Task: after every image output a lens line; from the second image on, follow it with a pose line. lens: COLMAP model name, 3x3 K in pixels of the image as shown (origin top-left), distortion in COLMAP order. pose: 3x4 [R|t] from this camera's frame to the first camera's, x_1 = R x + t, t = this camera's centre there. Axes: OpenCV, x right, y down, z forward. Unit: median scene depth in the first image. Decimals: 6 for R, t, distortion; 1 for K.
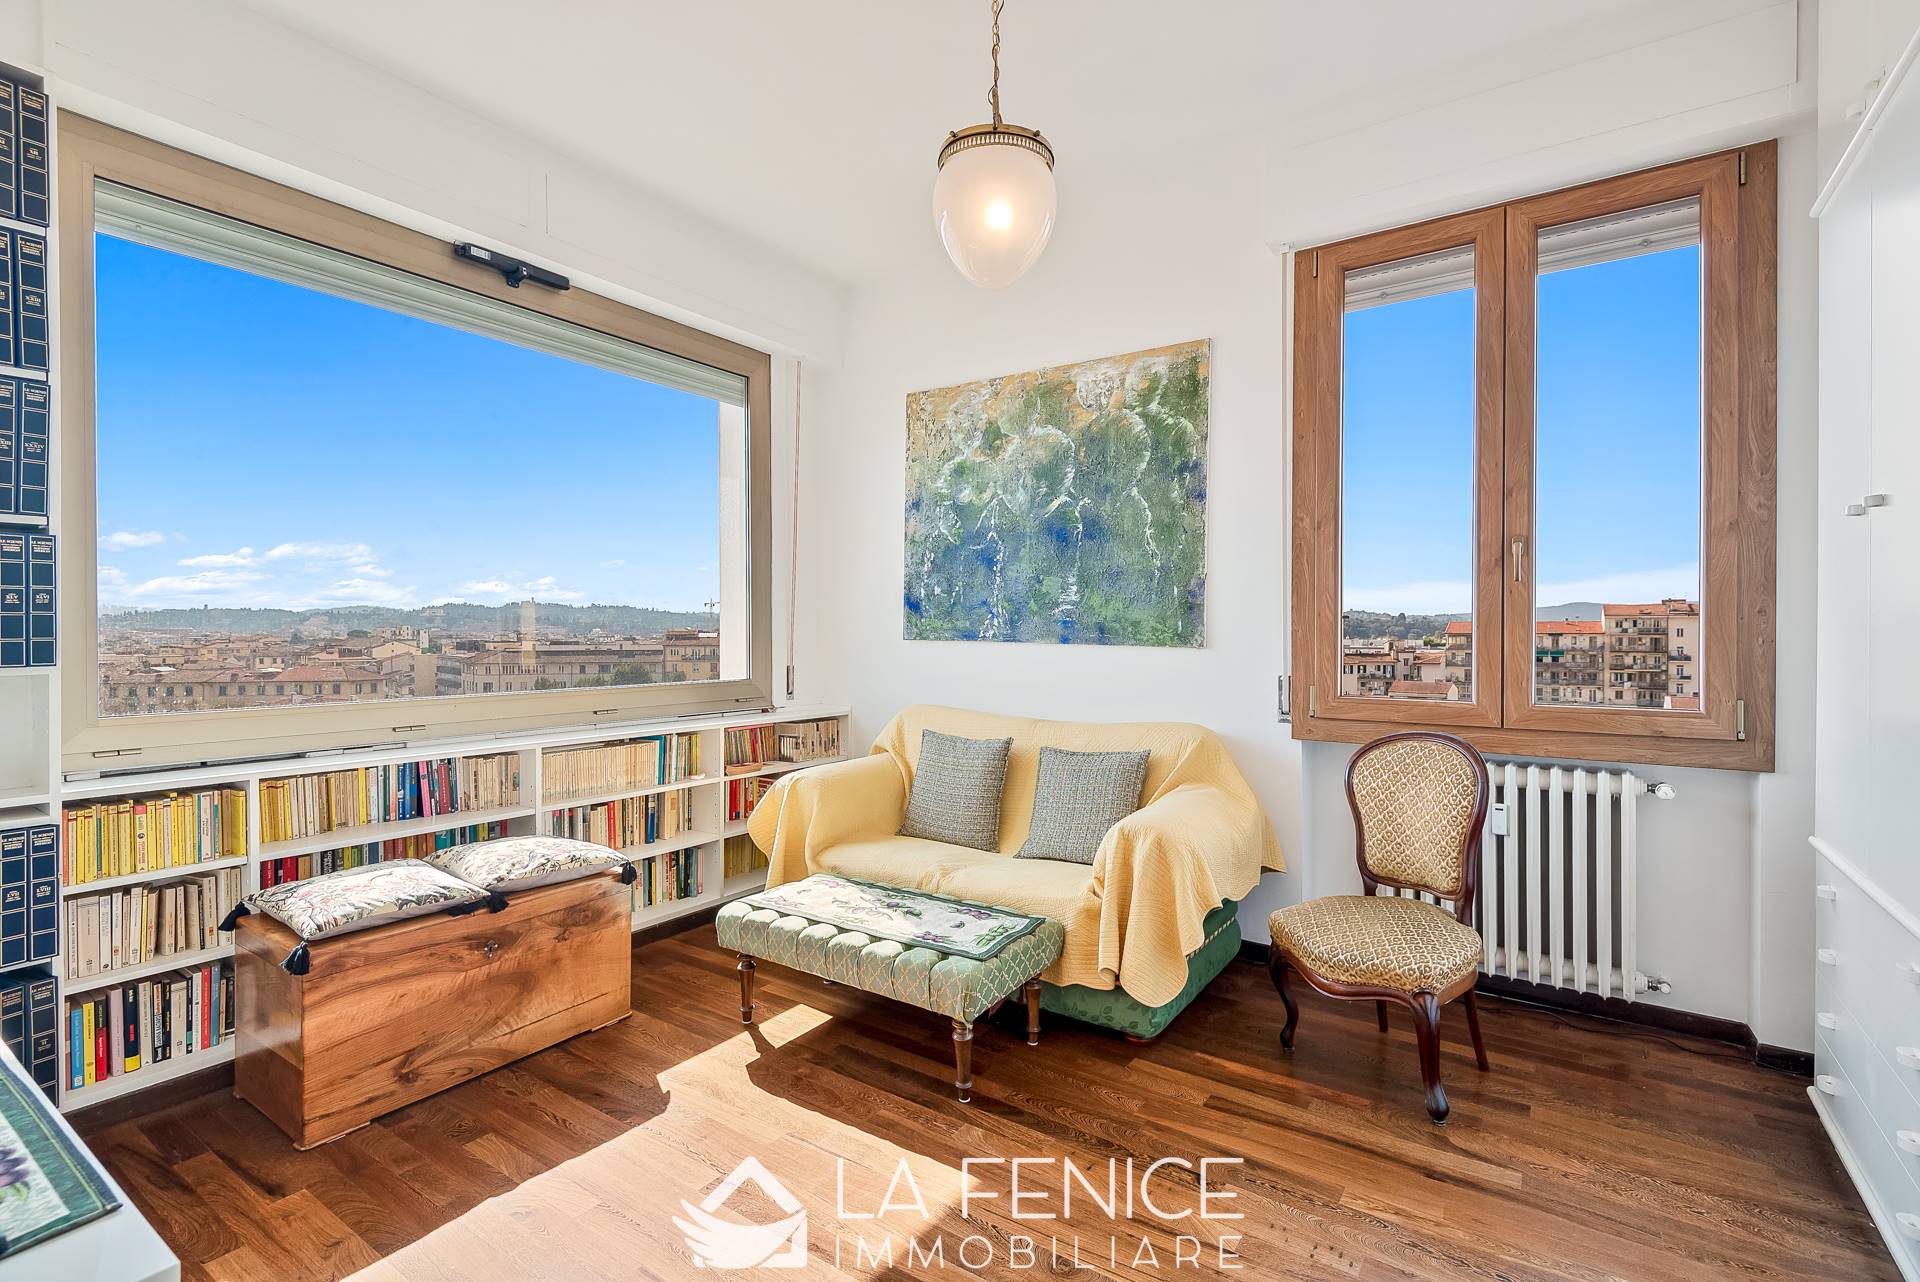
lens RADIAL K [[869.2, 0, 960.0], [0, 869.2, 641.0], [0, 0, 1]] dist [0.024510, -0.019413]
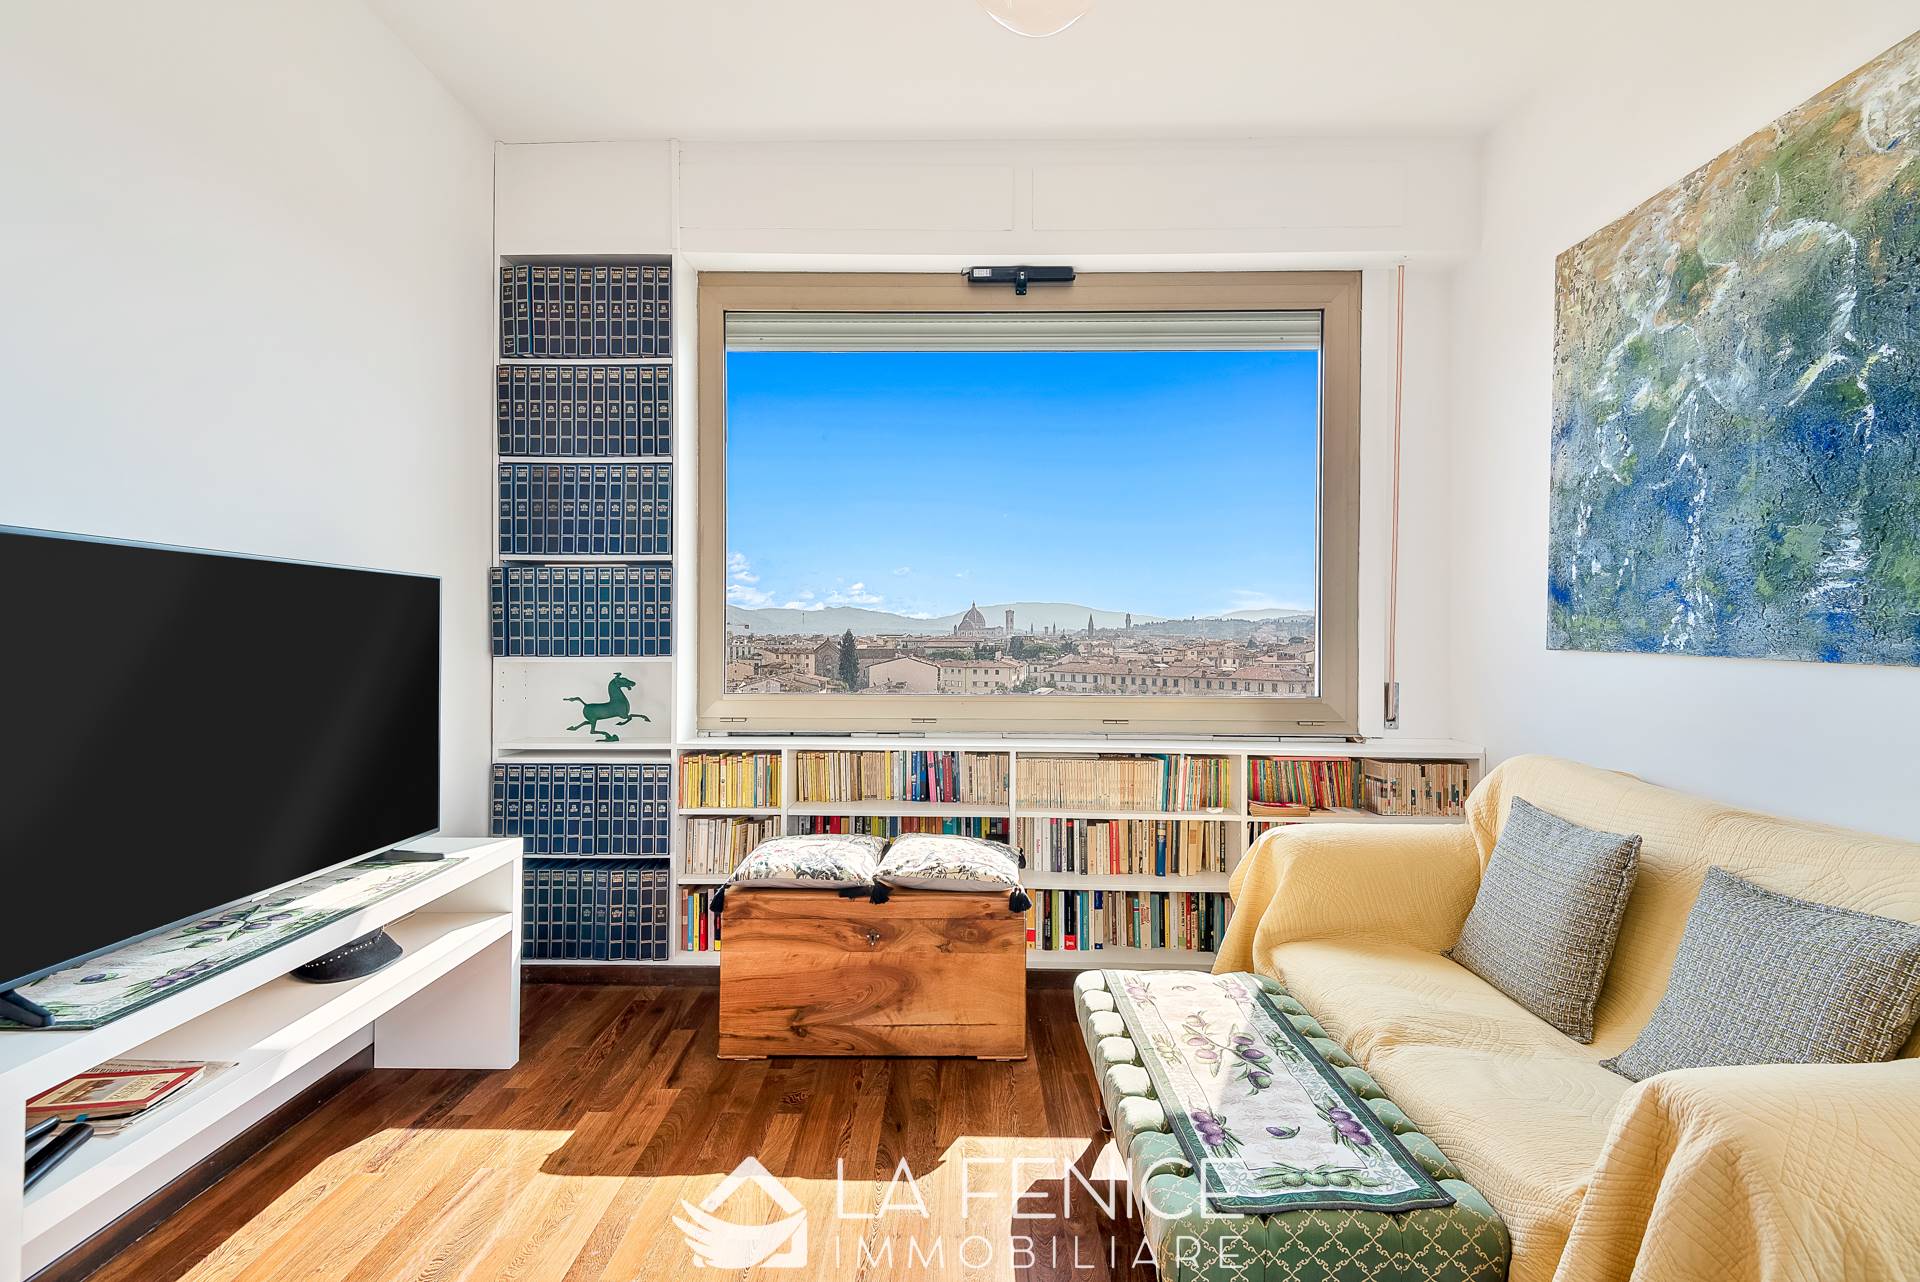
lens RADIAL K [[862.3, 0, 960.0], [0, 862.3, 641.0], [0, 0, 1]] dist [0.039912, -0.027865]
pose [[0.560695, 0.007099, -0.827992, 0.235372], [-0.013589, 0.999907, -0.000630, -0.001494], [0.827911, 0.011604, 0.560739, 0.316229]]
